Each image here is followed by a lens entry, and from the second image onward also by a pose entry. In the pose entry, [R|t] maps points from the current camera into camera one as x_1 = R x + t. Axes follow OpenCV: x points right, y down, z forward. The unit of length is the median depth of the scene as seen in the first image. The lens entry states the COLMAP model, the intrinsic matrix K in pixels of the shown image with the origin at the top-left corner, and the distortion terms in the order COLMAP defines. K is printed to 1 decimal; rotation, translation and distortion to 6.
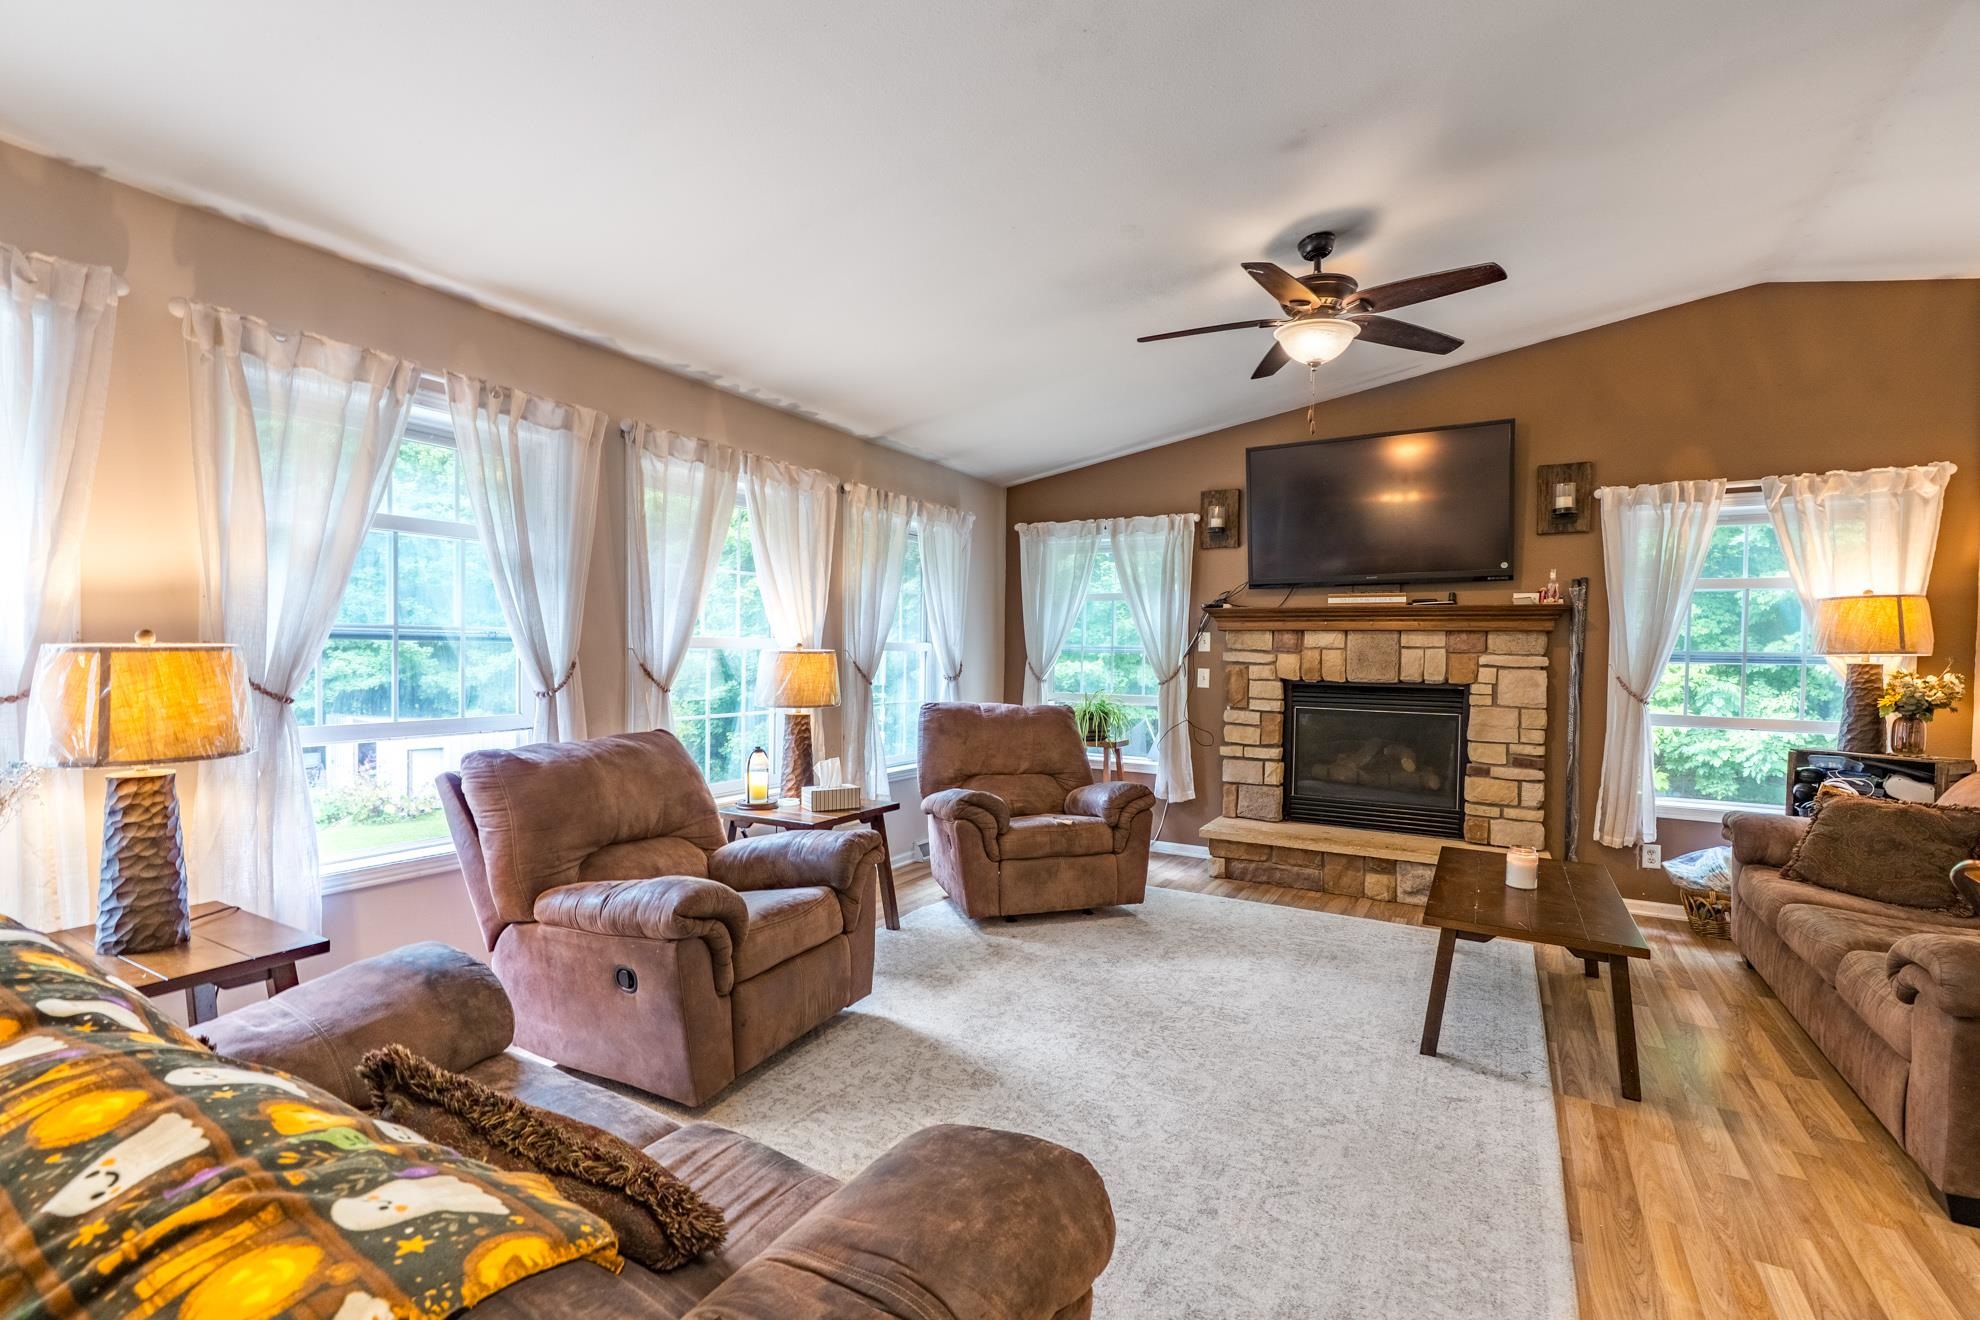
lens RADIAL K [[887.1, 0, 995.1], [0, 887.1, 667.9], [0, 0, 1]] dist [-0.000366, 0.000616]
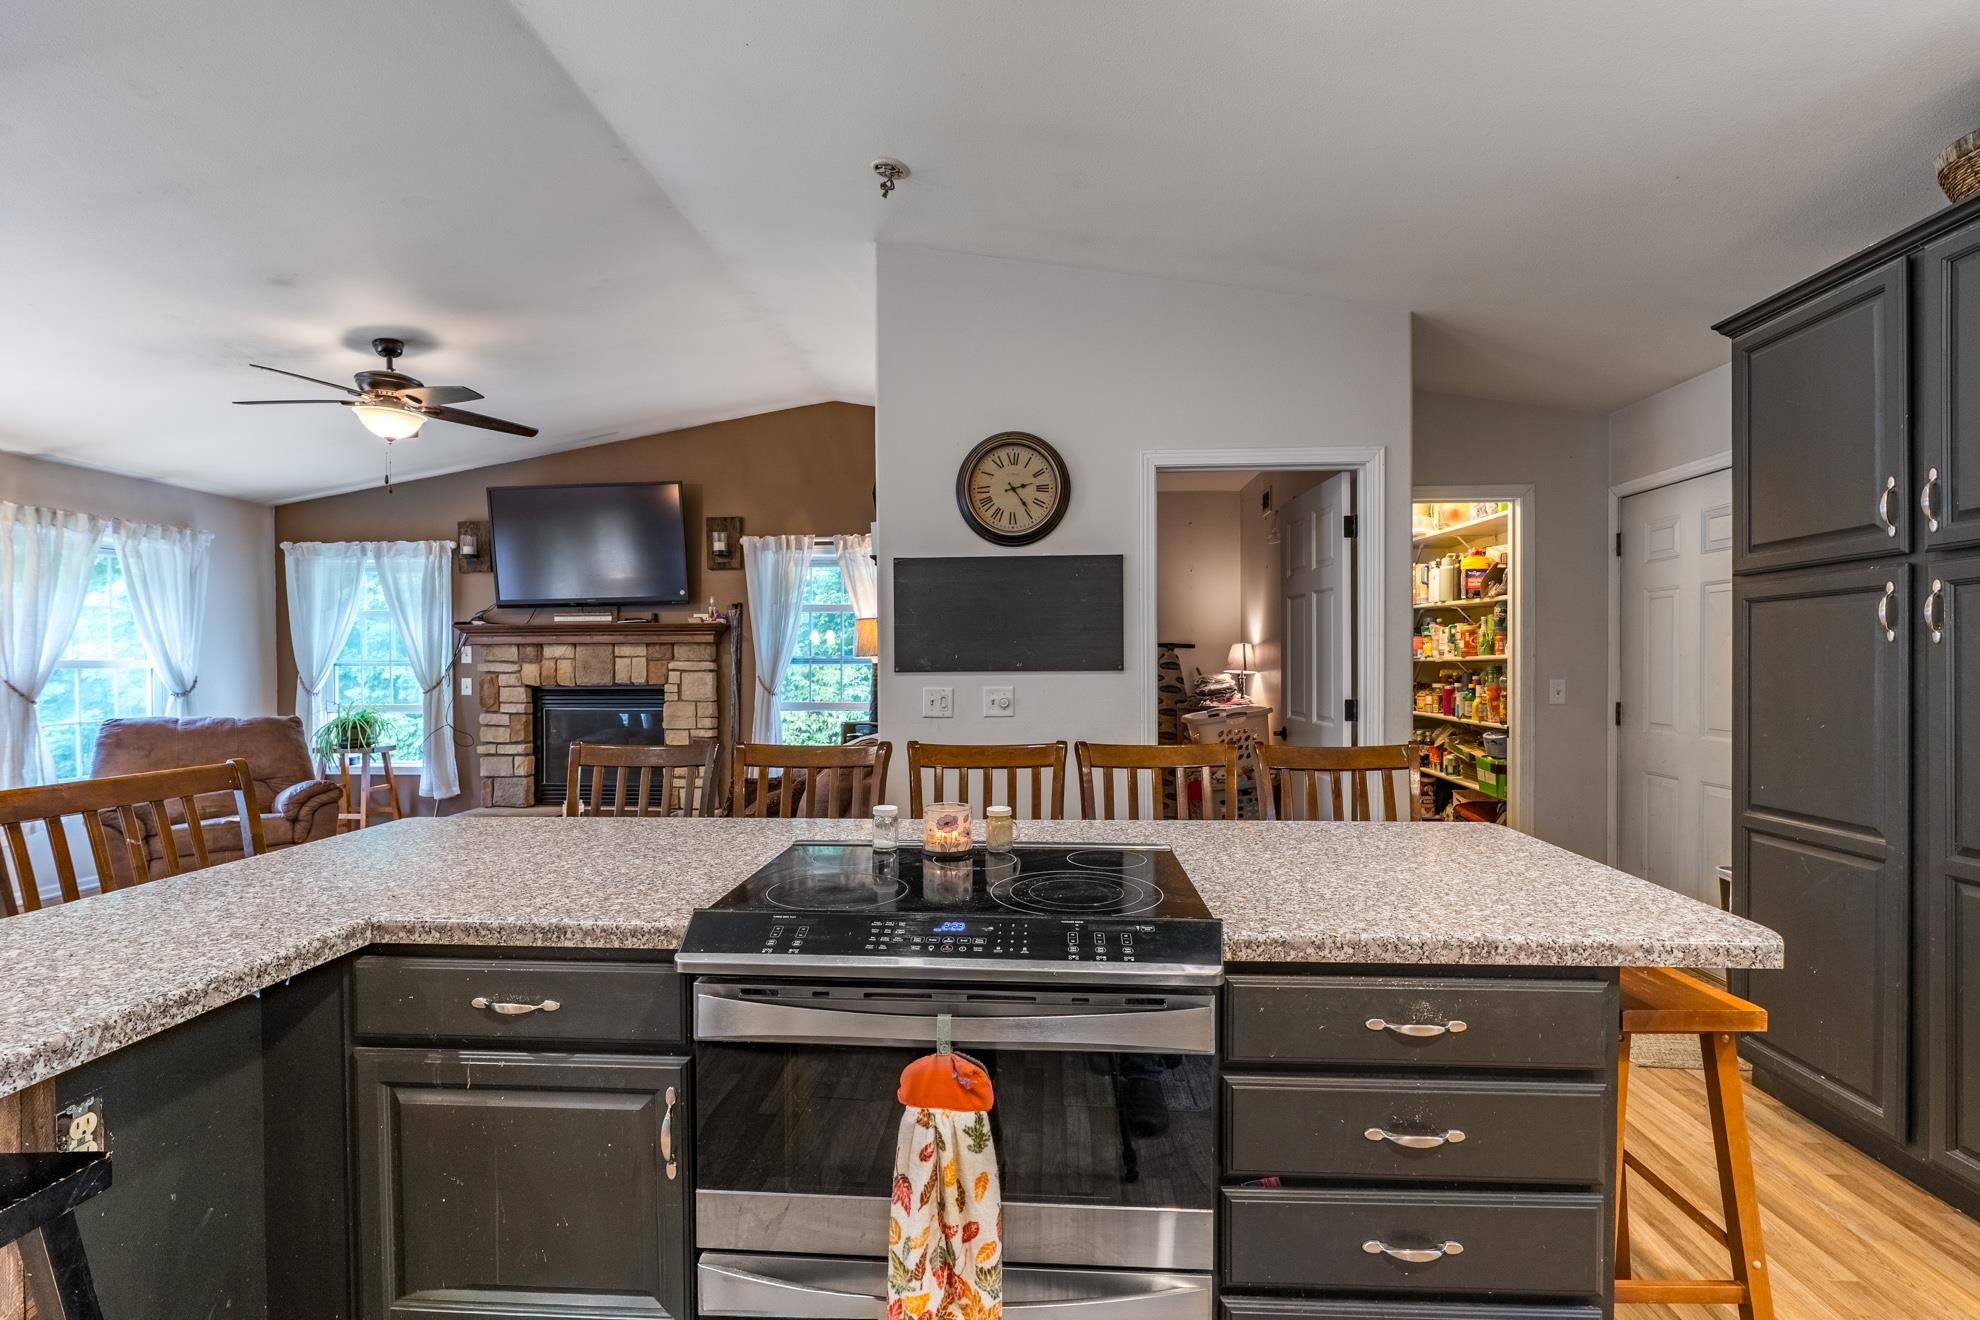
lens RADIAL K [[899.2, 0, 986.8], [0, 899.2, 670.8], [0, 0, 1]] dist [-0.015033, 0.000083]
pose [[0.896362, -0.022414, 0.442757, 0.390213], [0.026221, 0.999653, -0.002479, 0.013951], [-0.442547, 0.013832, 0.896638, -0.379182]]
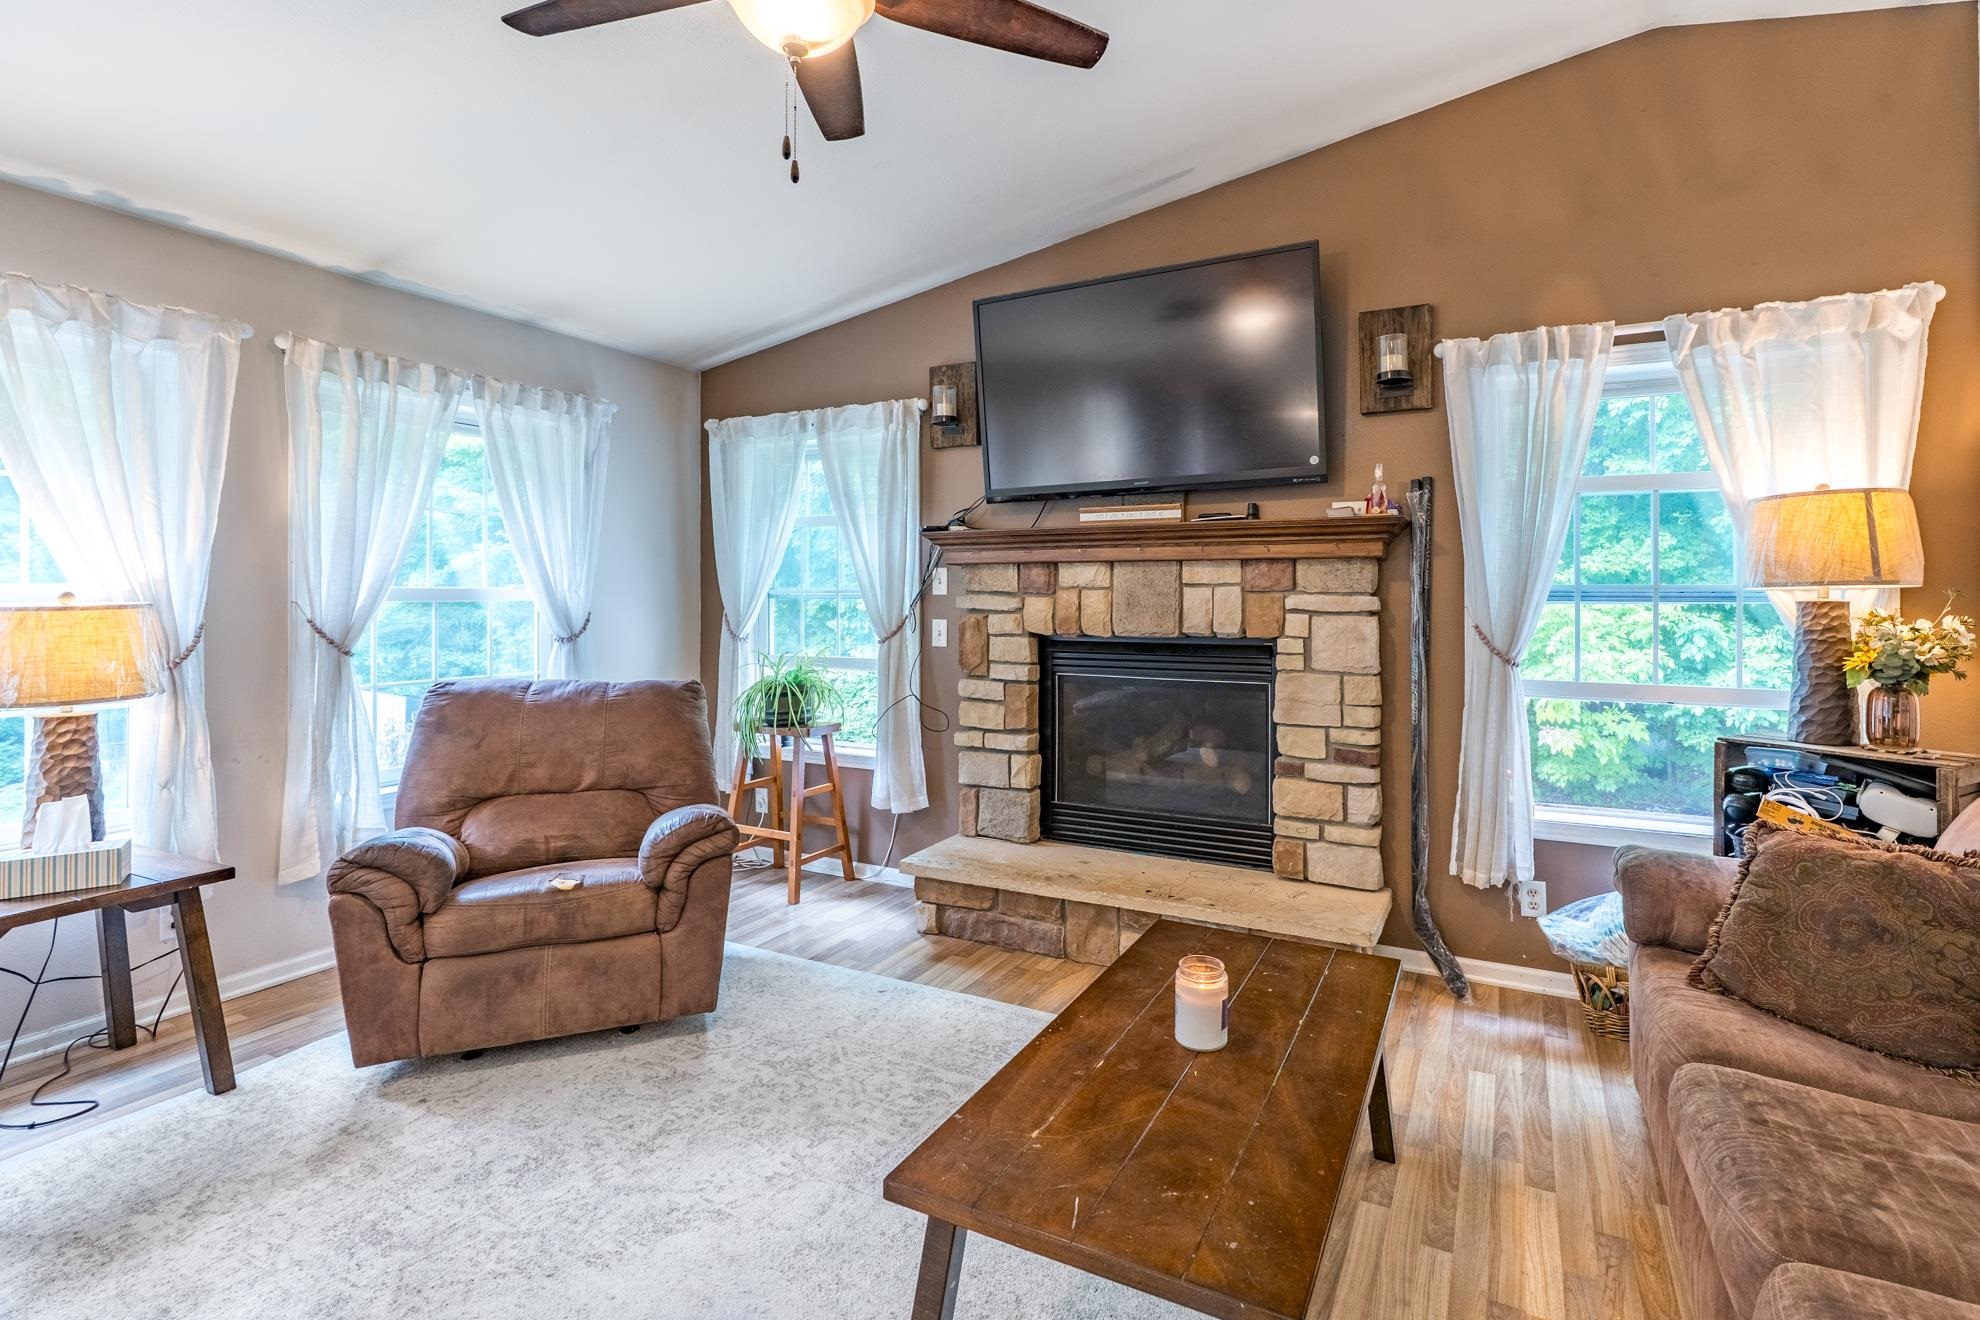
lens RADIAL K [[933.8, 0, 1042.9], [0, 933.8, 582.1], [0, 0, 1]] dist [-0.003107, 0.000357]
pose [[0.998210, -0.012799, 0.058415, 0.328703], [0.014735, 0.999352, -0.032832, -0.003846], [-0.057957, 0.033634, 0.997752, 0.313863]]
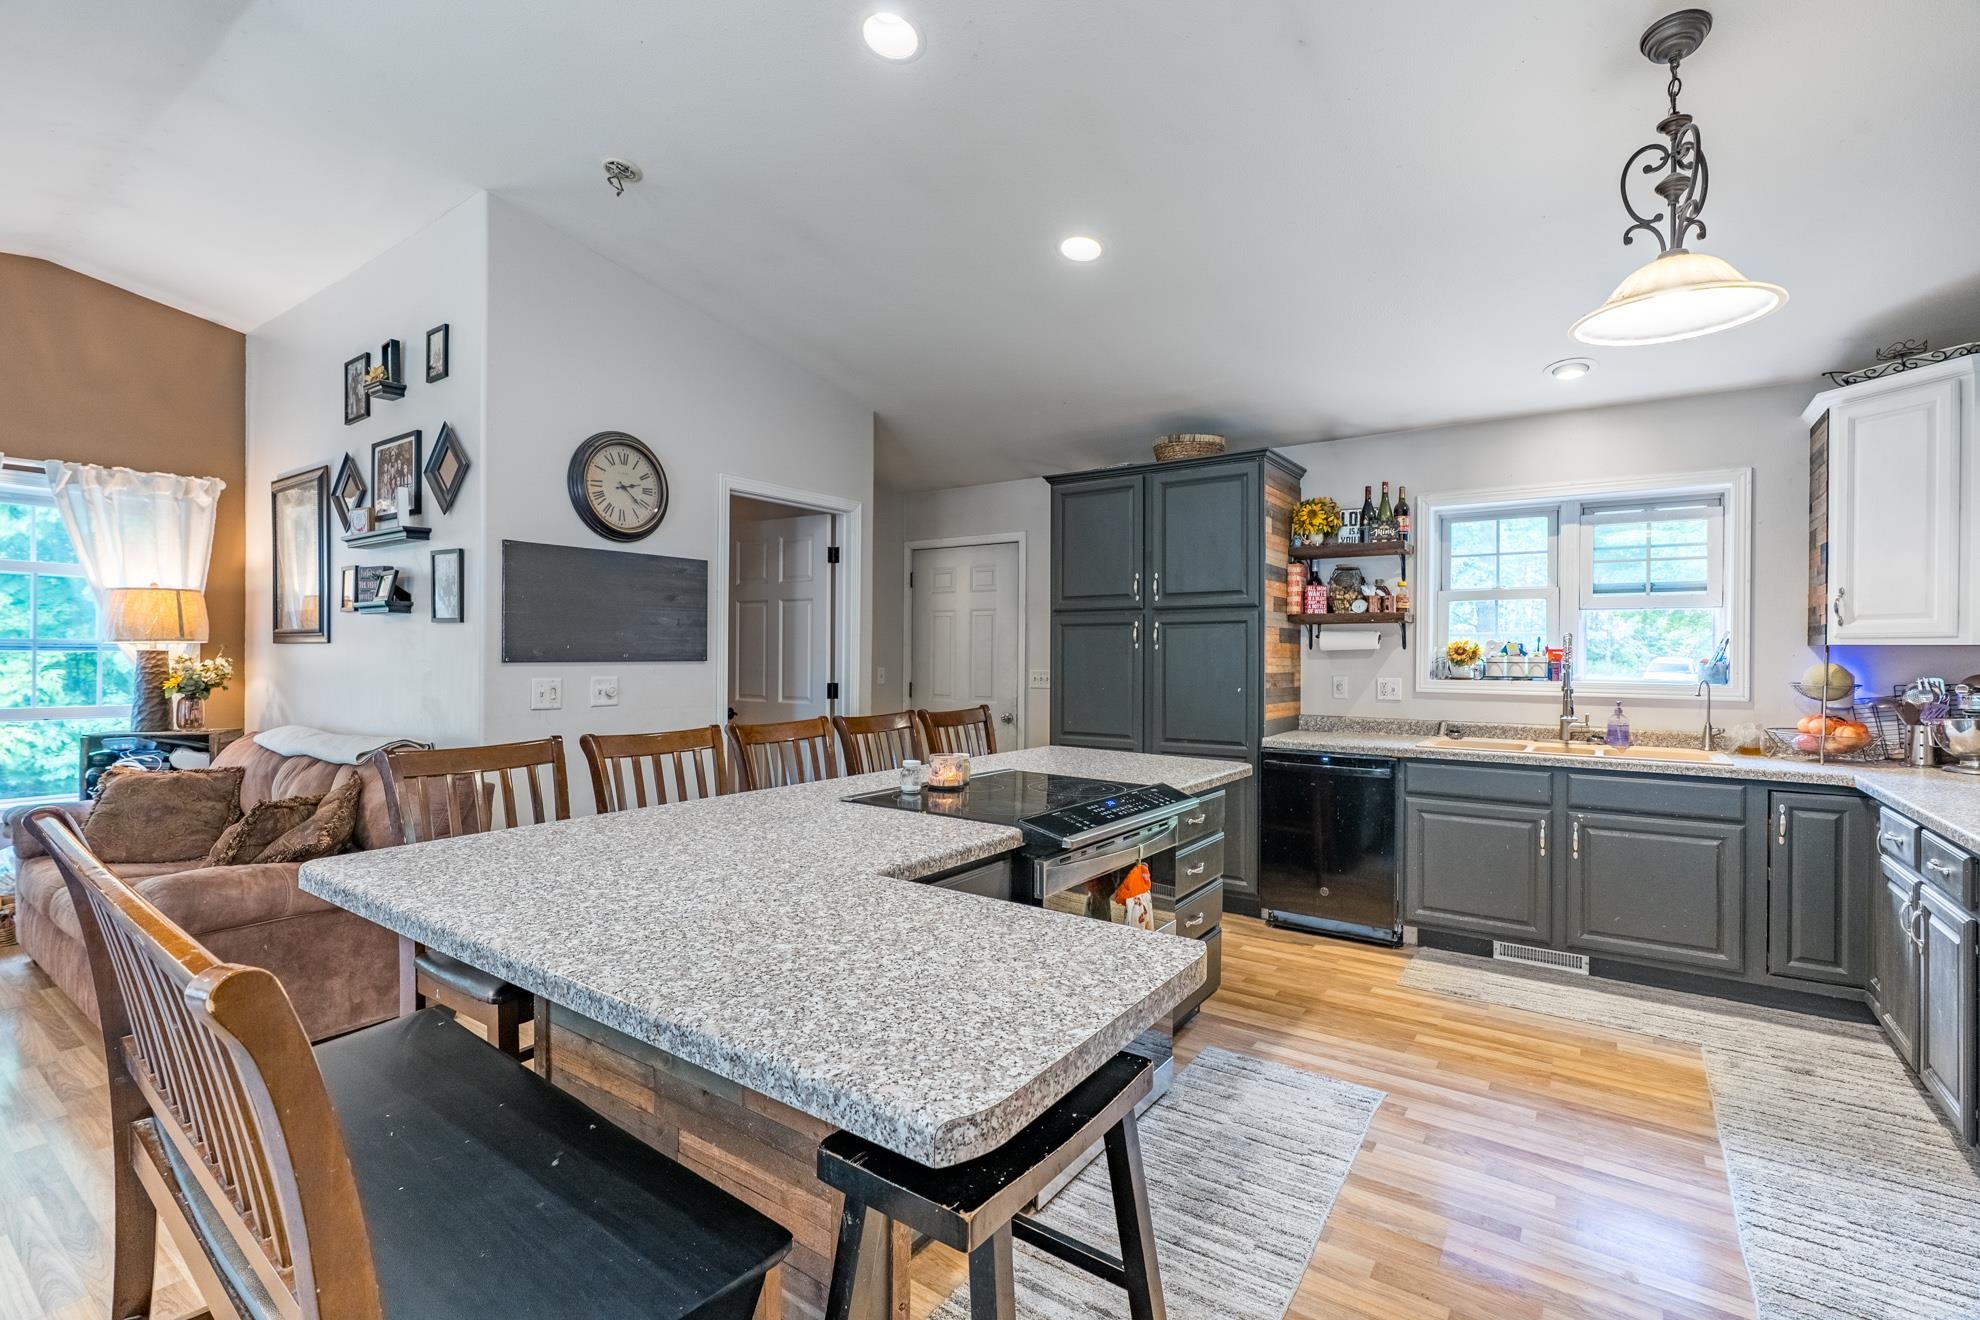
lens RADIAL K [[886.3, 0, 981.3], [0, 886.3, 656.5], [0, 0, 1]] dist [-0.006023, 0.000225]
pose [[0.093047, -0.016850, 0.995519, -0.003532], [0.014577, 0.999773, 0.015560, 0.000986], [-0.995555, 0.013064, 0.093272, -0.096692]]
